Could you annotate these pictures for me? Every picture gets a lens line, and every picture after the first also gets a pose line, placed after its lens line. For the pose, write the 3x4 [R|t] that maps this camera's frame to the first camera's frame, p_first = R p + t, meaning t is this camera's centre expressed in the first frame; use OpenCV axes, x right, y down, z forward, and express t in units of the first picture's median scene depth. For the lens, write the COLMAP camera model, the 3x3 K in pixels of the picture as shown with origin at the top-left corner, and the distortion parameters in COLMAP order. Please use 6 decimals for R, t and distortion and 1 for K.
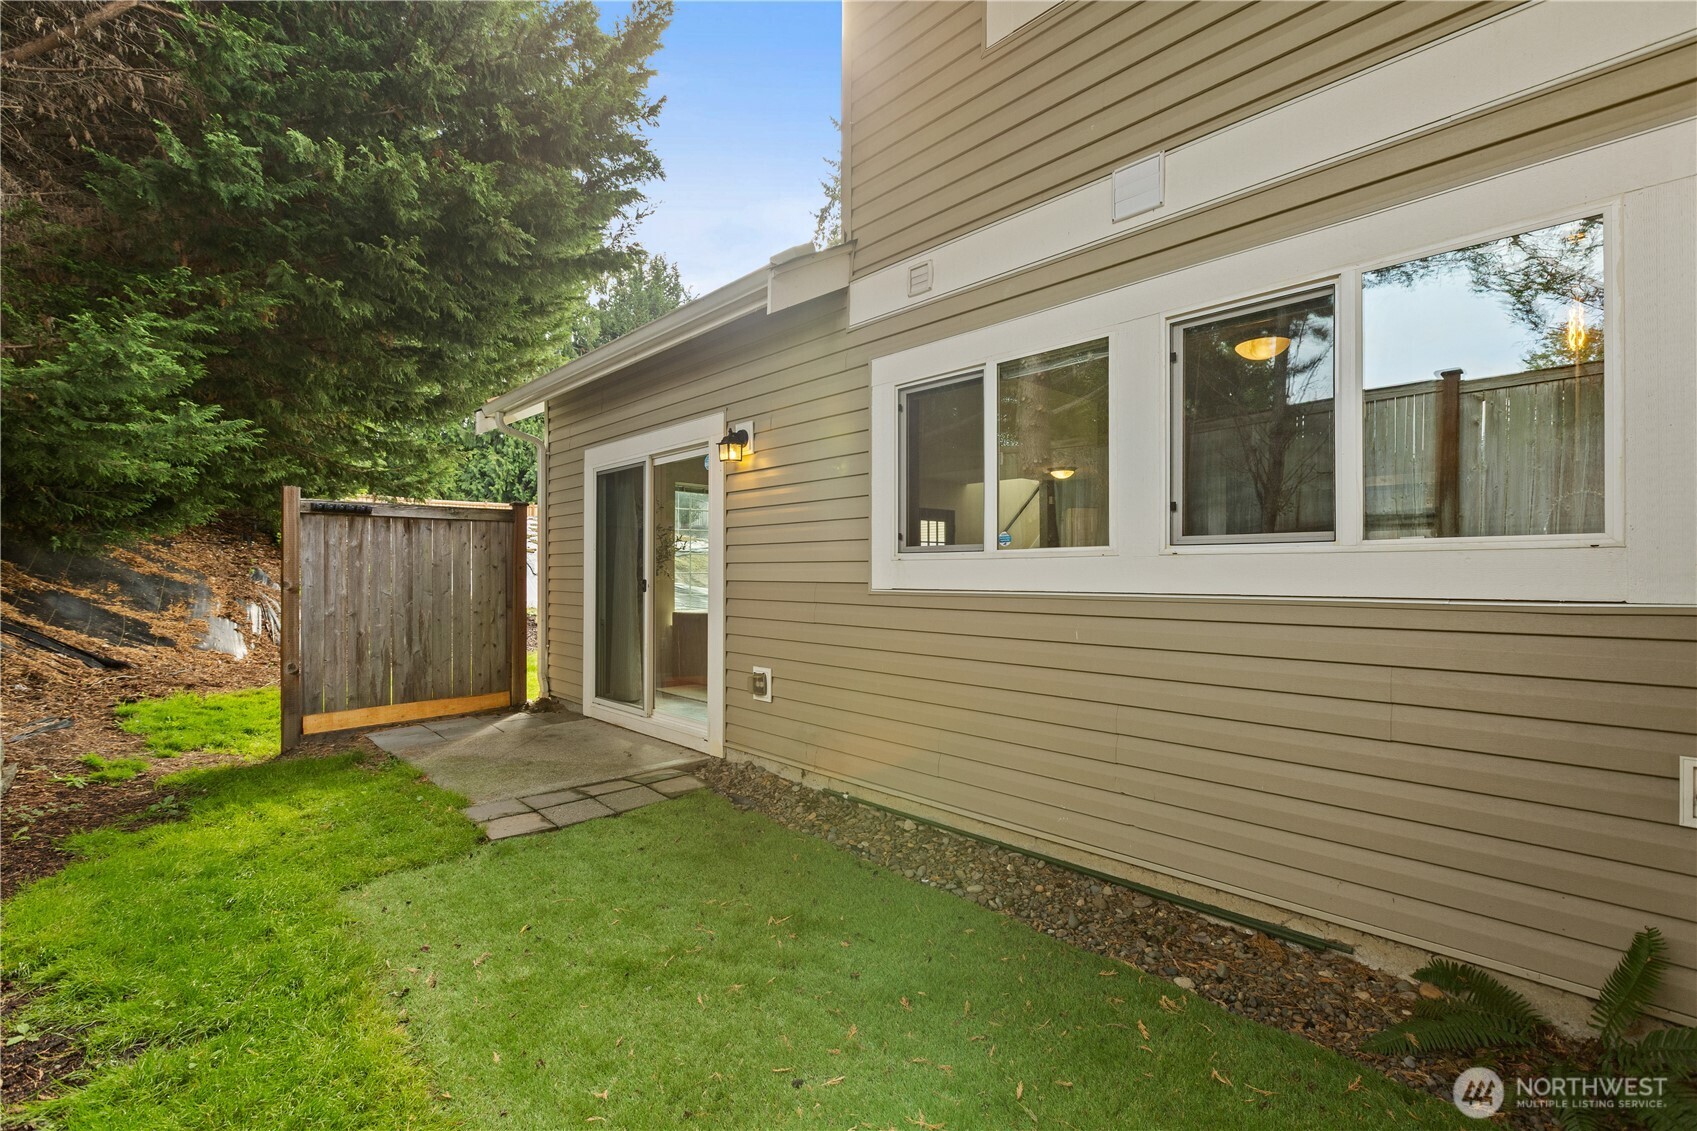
lens RADIAL K [[761.5, 0, 810.0], [0, 761.5, 560.2], [0, 0, 1]] dist [0.002157, -0.000299]
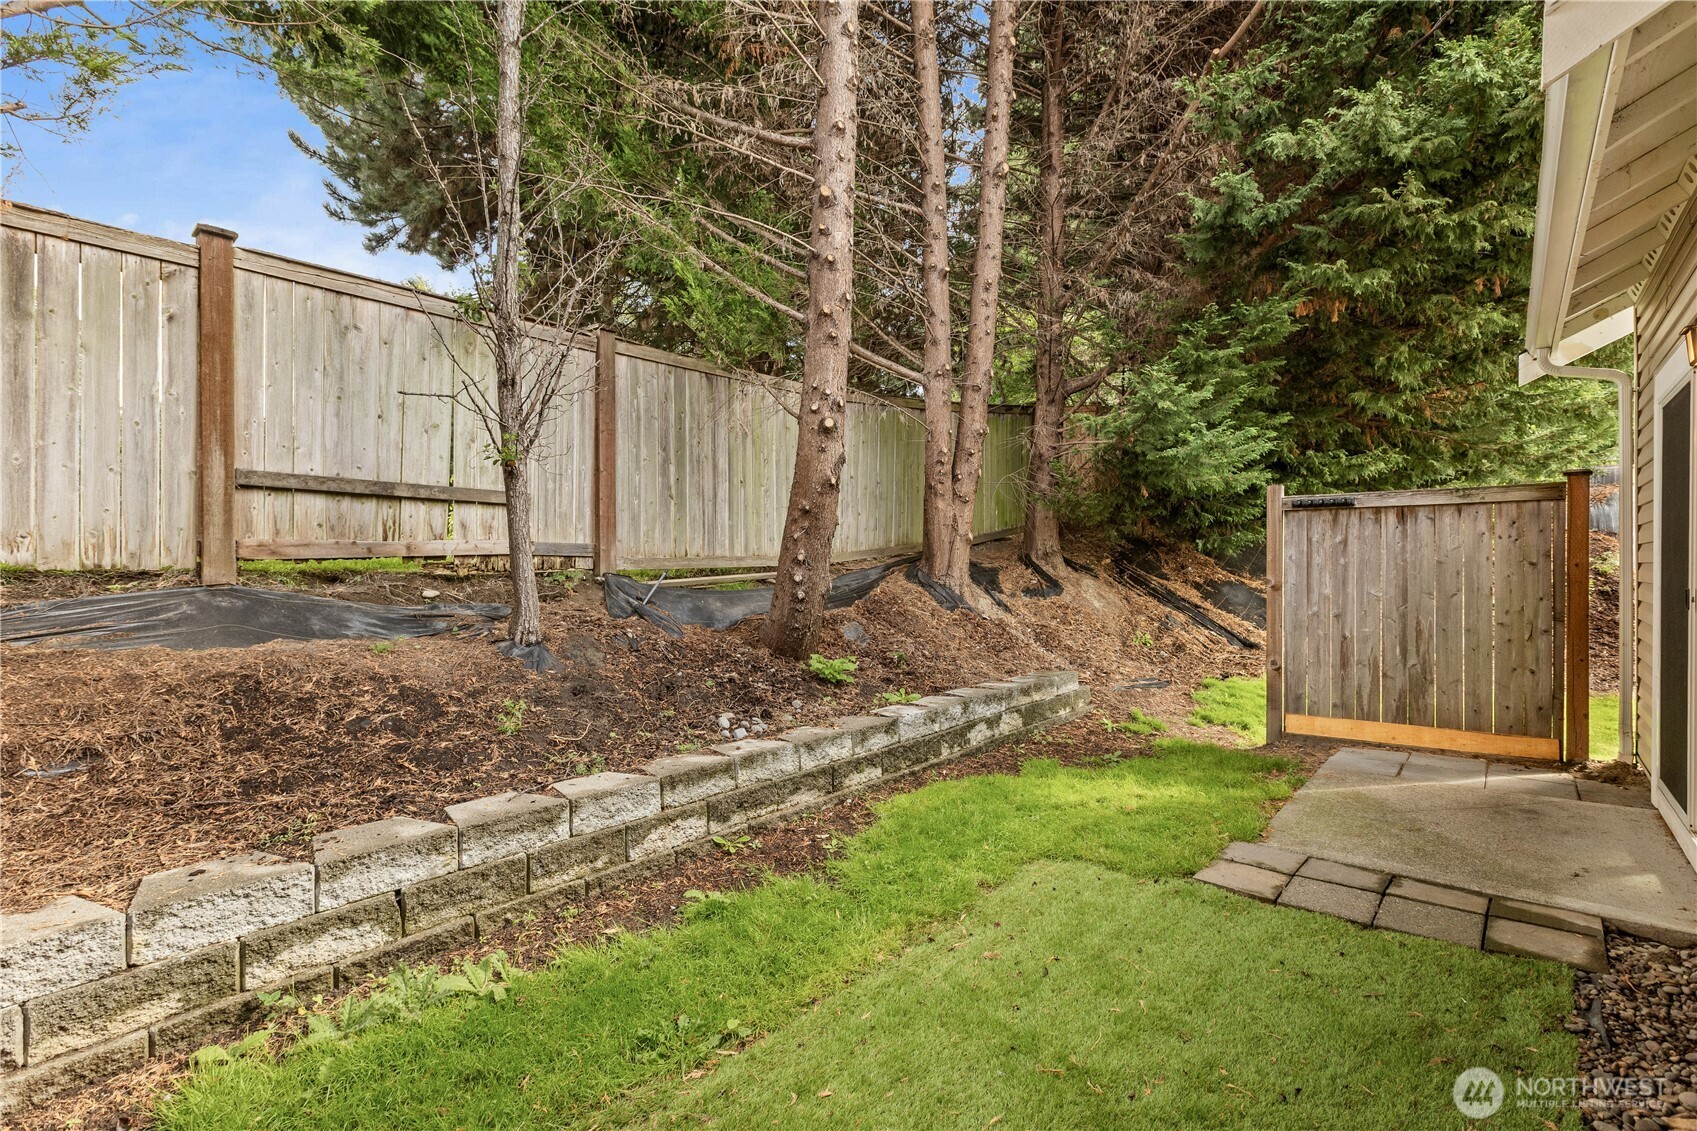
lens RADIAL K [[761.5, 0, 853.4], [0, 761.5, 562.8], [0, 0, 1]] dist [0.002157, -0.000299]
pose [[0.151919, -0.001669, -0.988391, 0.239931], [0.018048, 0.999837, 0.001086, -0.005498], [0.988228, -0.018004, 0.151925, 0.284968]]
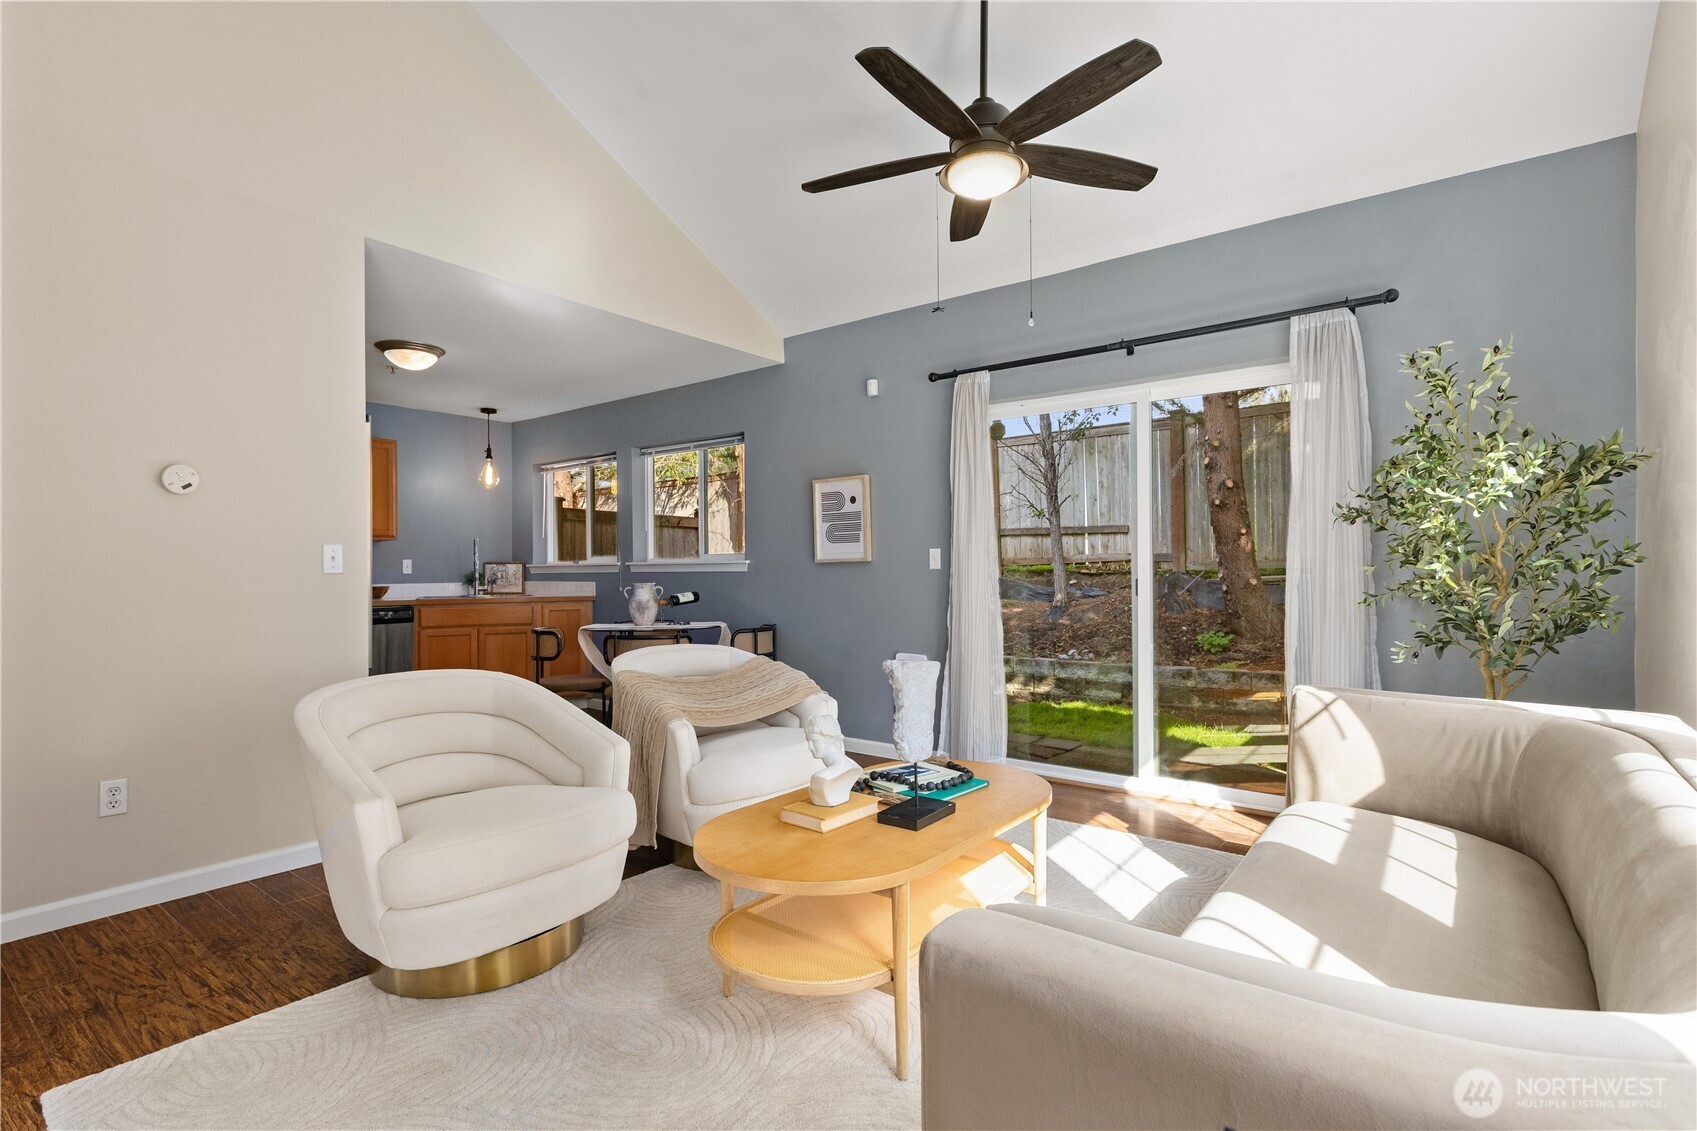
lens RADIAL K [[808.0, 0, 842.3], [0, 808.0, 570.1], [0, 0, 1]] dist [0.002377, -0.001487]
pose [[-0.979240, 0.003451, -0.202676, 0.183223], [0.007856, 0.999750, -0.020936, 0.029038], [0.202553, -0.022094, -0.979022, 1.584589]]
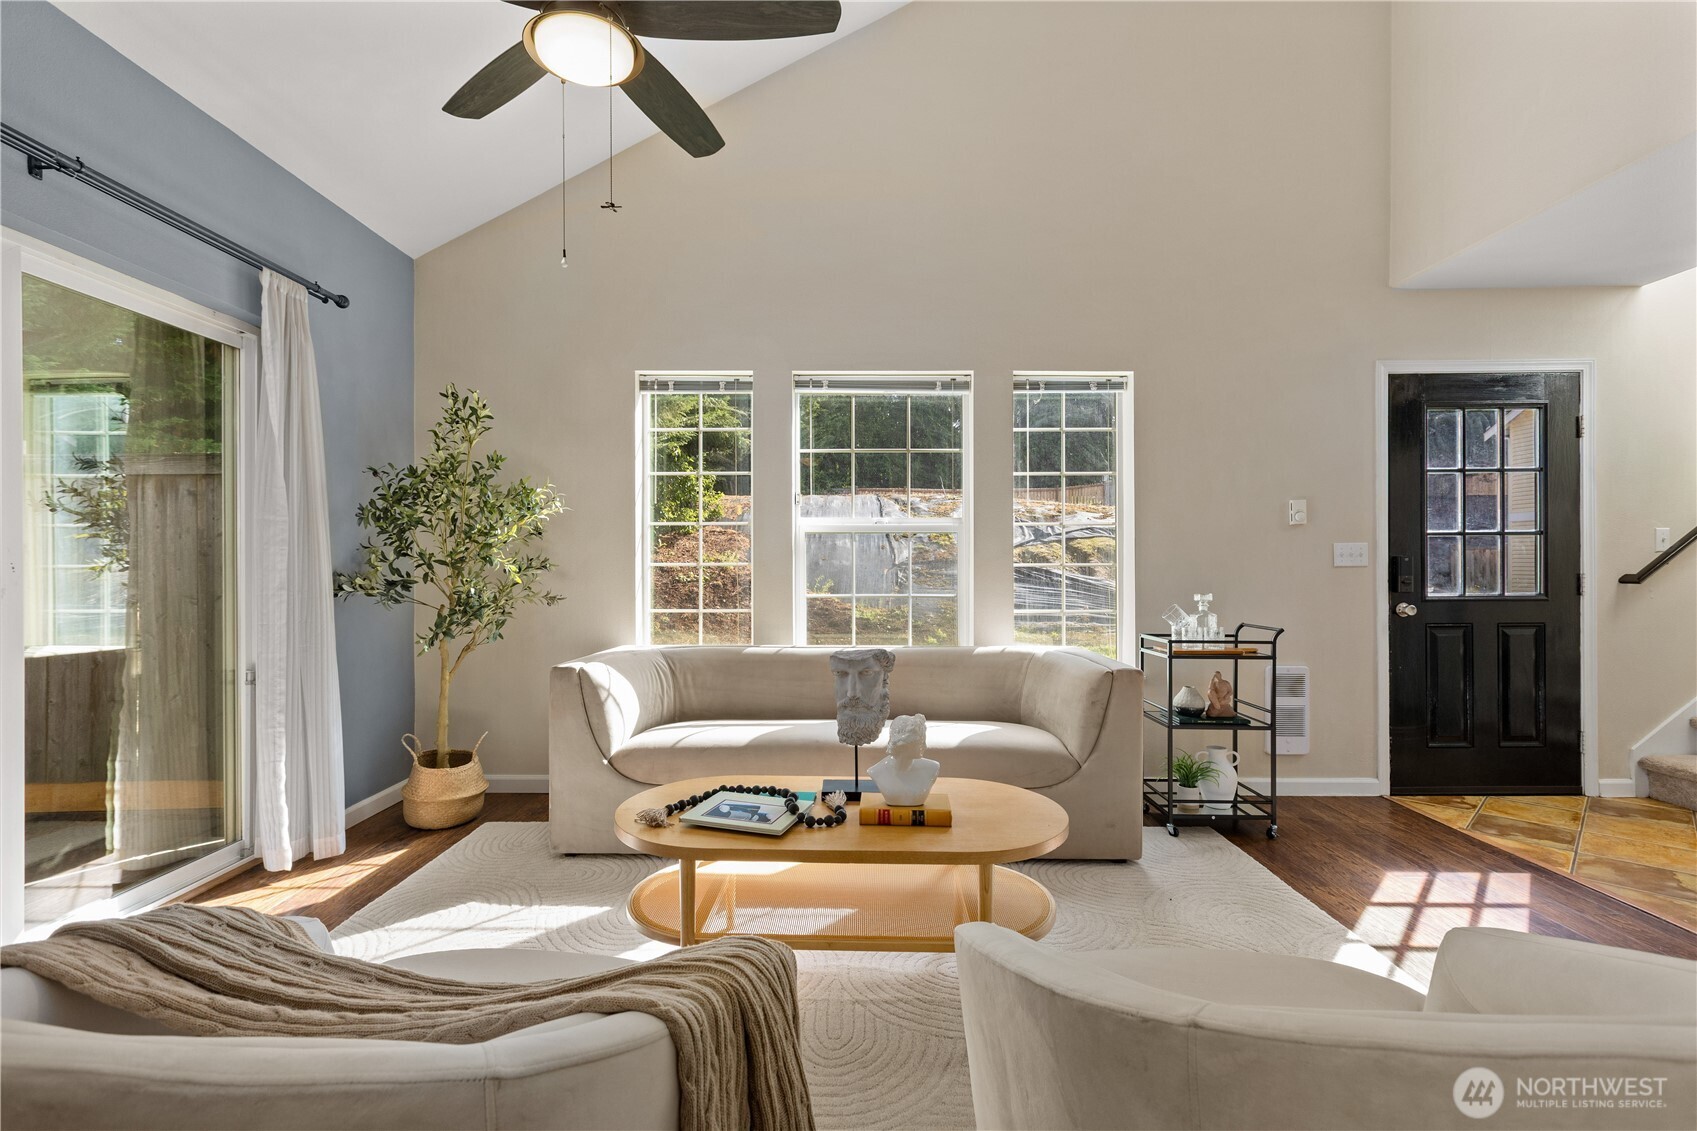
lens RADIAL K [[761.5, 0, 839.4], [0, 761.5, 569.5], [0, 0, 1]] dist [0.002157, -0.000299]
pose [[0.747019, -0.001878, -0.664800, 0.315721], [0.017596, 0.999702, 0.016948, 0.017390], [0.664570, -0.024359, 0.746829, 0.966466]]
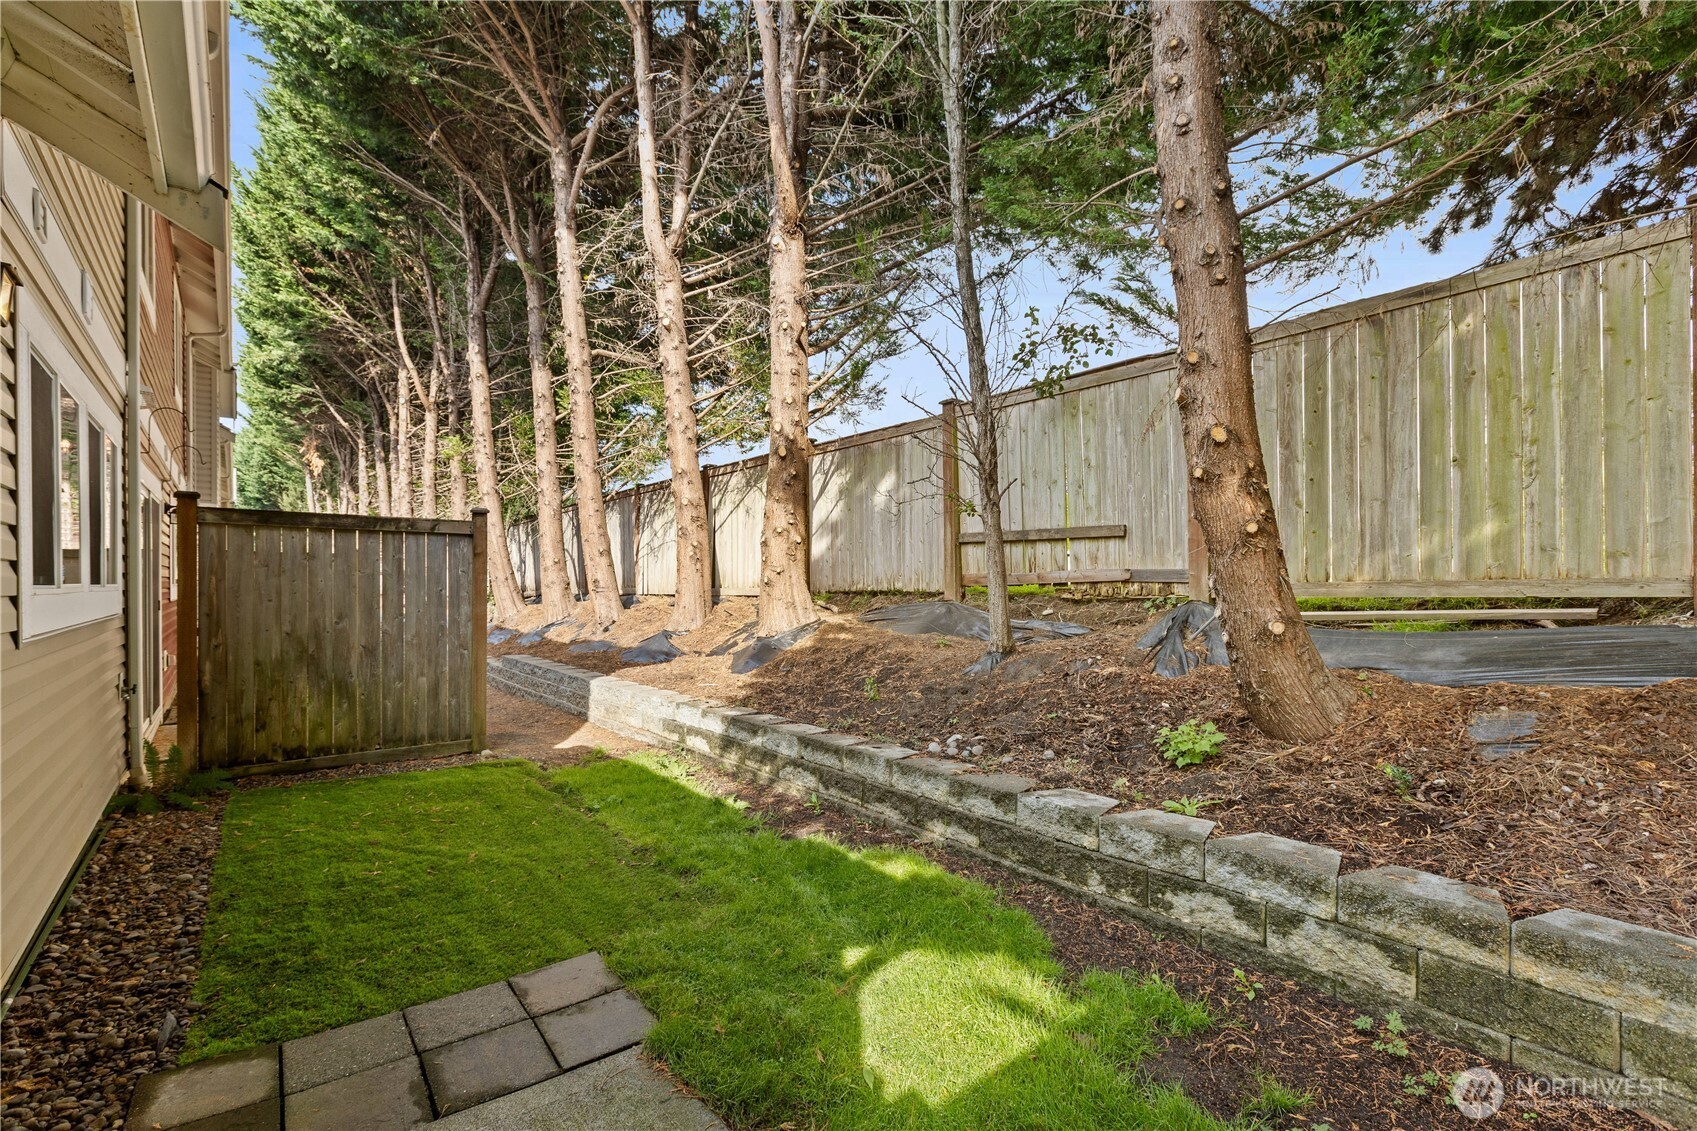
lens RADIAL K [[761.5, 0, 848.5], [0, 761.5, 578.4], [0, 0, 1]] dist [0.002157, -0.000299]
pose [[-0.999618, -0.000799, 0.027621, -0.414250], [-0.001482, 0.999693, -0.024737, 0.000414], [-0.027593, -0.024768, -0.999312, 1.061159]]
